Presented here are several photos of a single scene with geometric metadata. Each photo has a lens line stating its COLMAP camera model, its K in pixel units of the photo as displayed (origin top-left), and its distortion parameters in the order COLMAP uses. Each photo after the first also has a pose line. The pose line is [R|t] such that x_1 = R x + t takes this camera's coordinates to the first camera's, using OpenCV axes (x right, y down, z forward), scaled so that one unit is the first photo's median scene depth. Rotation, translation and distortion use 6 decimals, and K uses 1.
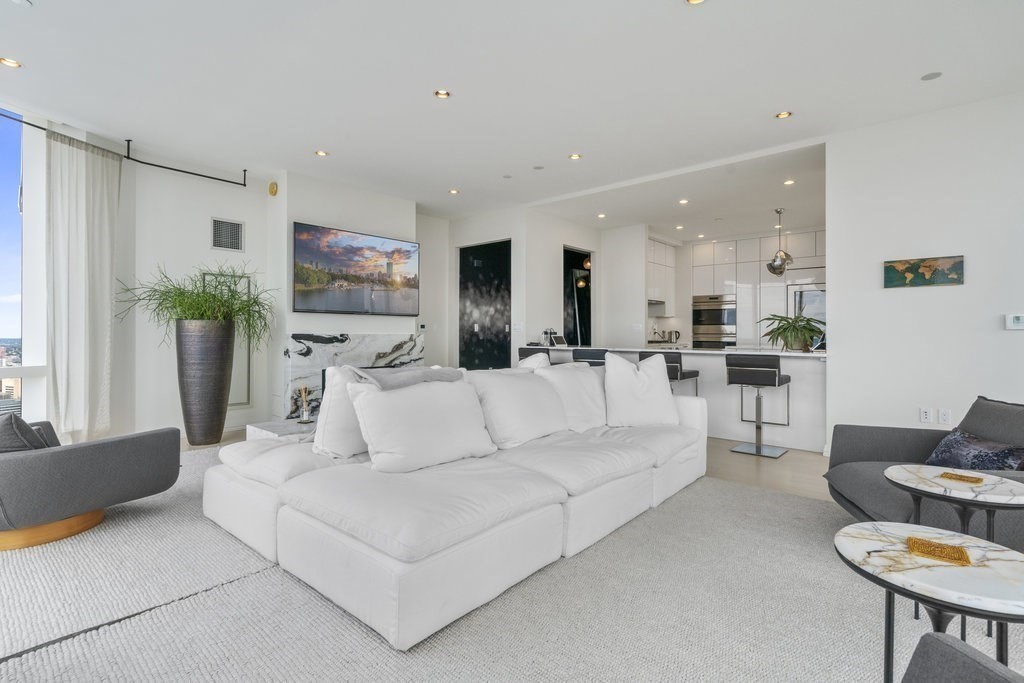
lens RADIAL K [[484.5, 0, 507.0], [0, 484.5, 338.9], [0, 0, 1]] dist [-0.004821, 0.000496]
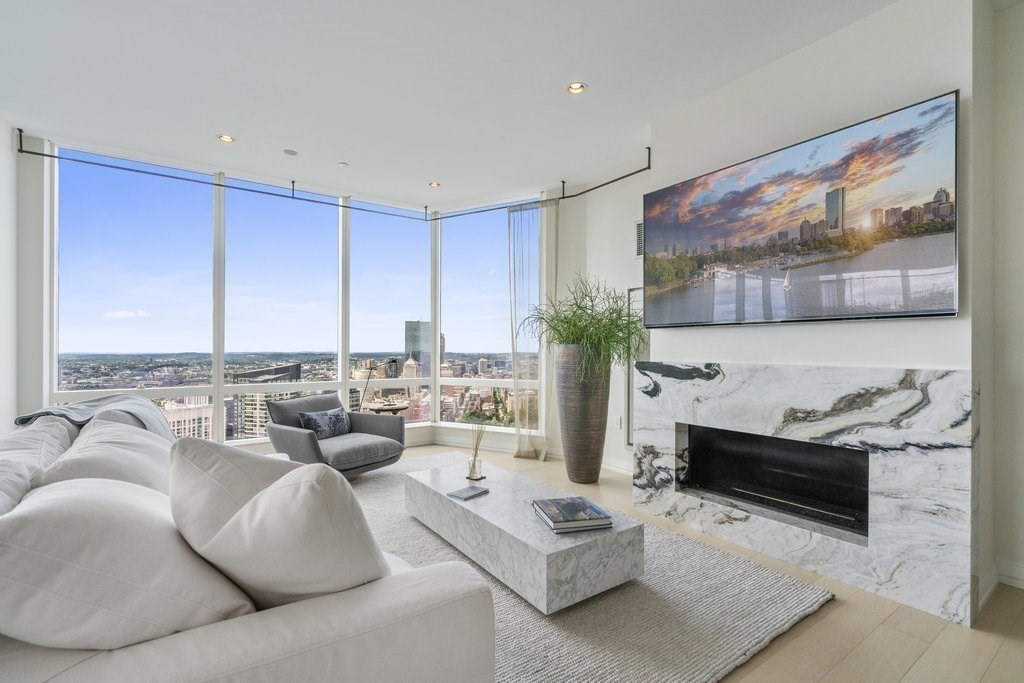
lens RADIAL K [[463.0, 0, 517.2], [0, 463.0, 351.1], [0, 0, 1]] dist [-0.000577, -0.000040]
pose [[-0.219646, 0.001307, -0.975579, 0.206688], [-0.012196, 0.999917, 0.004086, -0.022799], [0.975503, 0.012795, -0.219612, 0.880394]]
